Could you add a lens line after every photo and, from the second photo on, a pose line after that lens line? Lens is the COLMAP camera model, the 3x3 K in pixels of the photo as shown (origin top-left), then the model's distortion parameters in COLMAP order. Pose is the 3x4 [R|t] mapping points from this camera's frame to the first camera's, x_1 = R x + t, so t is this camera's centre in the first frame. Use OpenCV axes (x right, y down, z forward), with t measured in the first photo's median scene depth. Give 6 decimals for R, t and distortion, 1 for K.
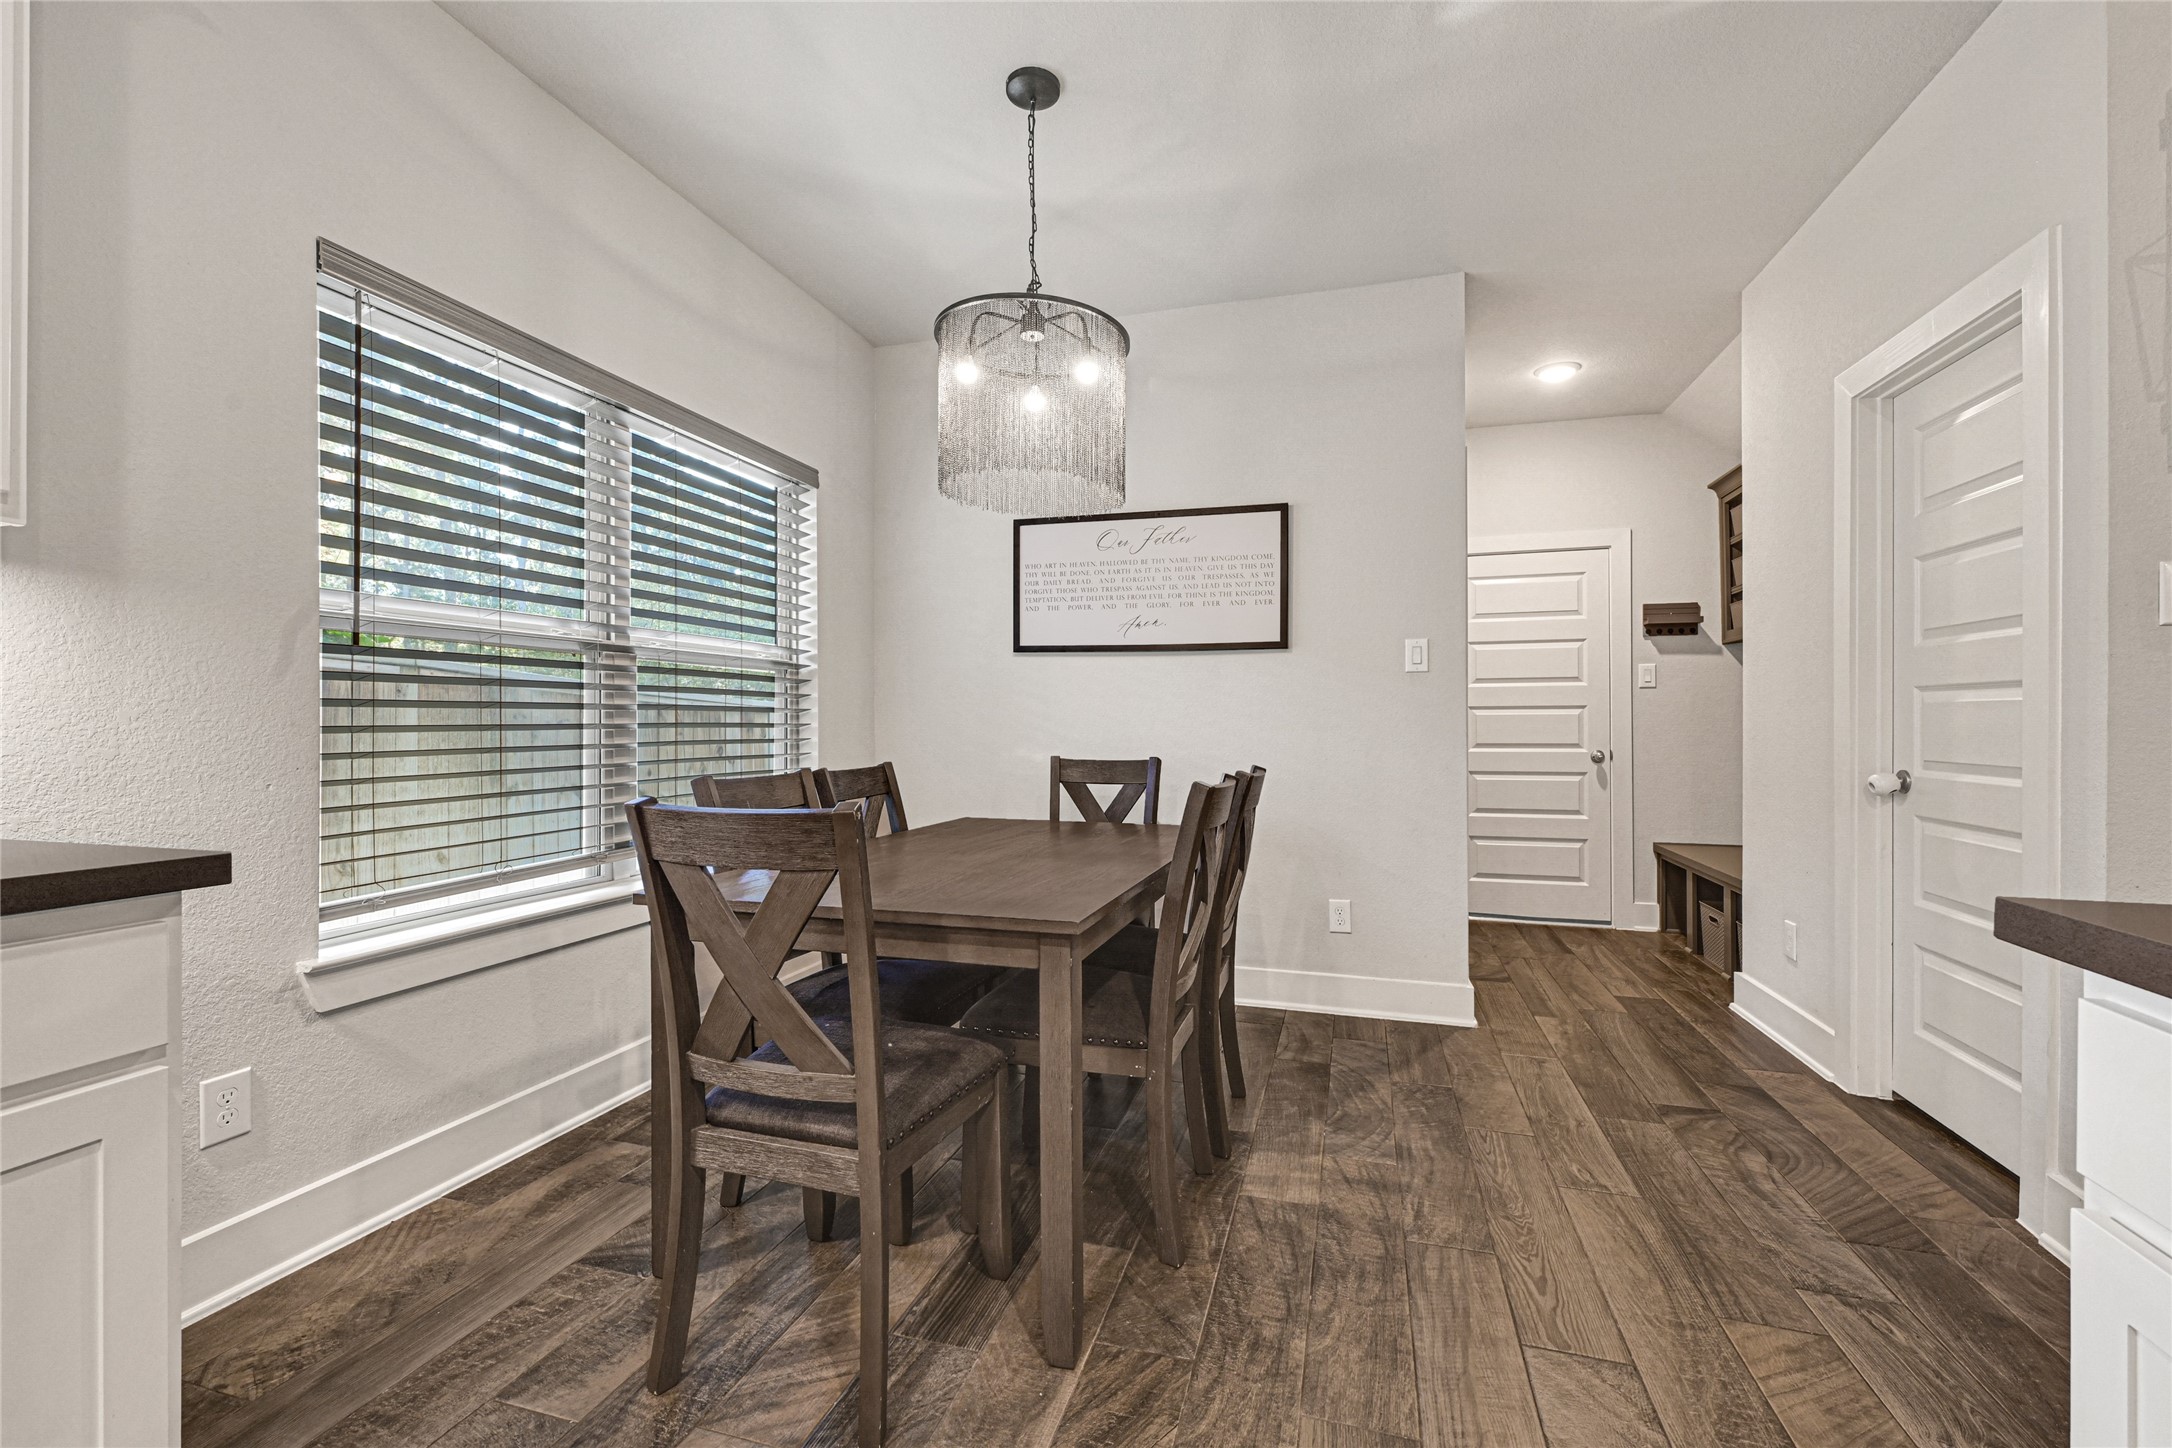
lens RADIAL K [[896.4, 0, 1084.7], [0, 896.4, 726.0], [0, 0, 1]] dist [-0.000251, -0.000451]
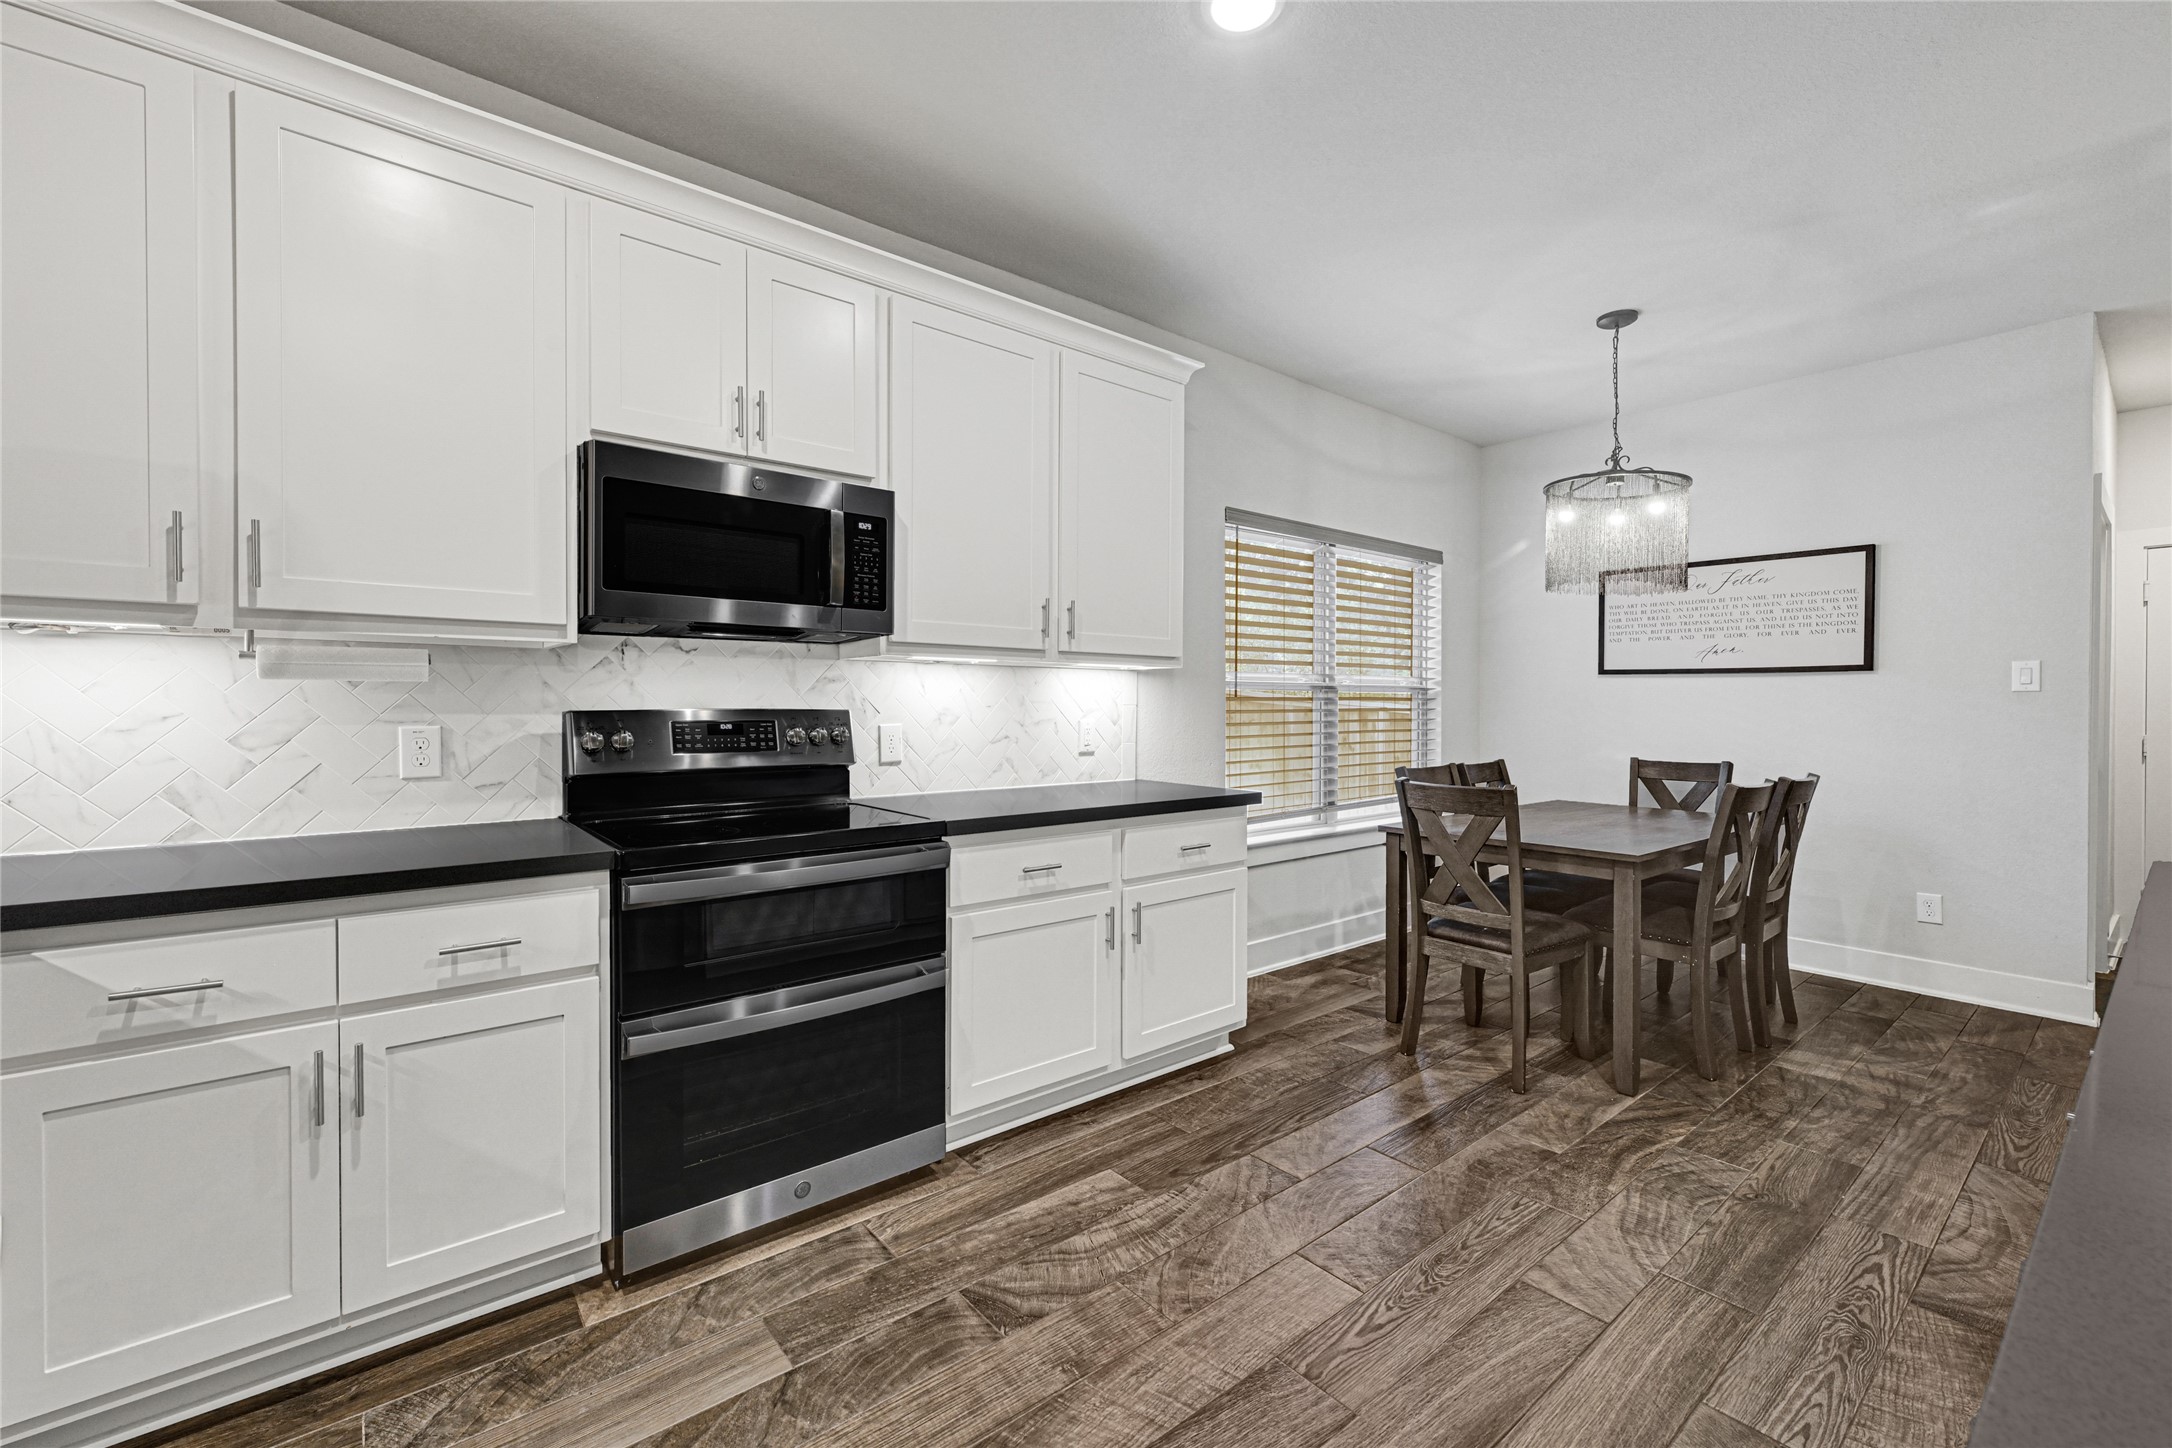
lens RADIAL K [[896.4, 0, 1083.3], [0, 896.4, 716.9], [0, 0, 1]] dist [-0.000251, -0.000451]
pose [[0.826415, 0.008502, -0.562997, 0.054358], [-0.001883, 0.999922, 0.012335, -0.057027], [0.563058, -0.009134, 0.826367, -0.750126]]
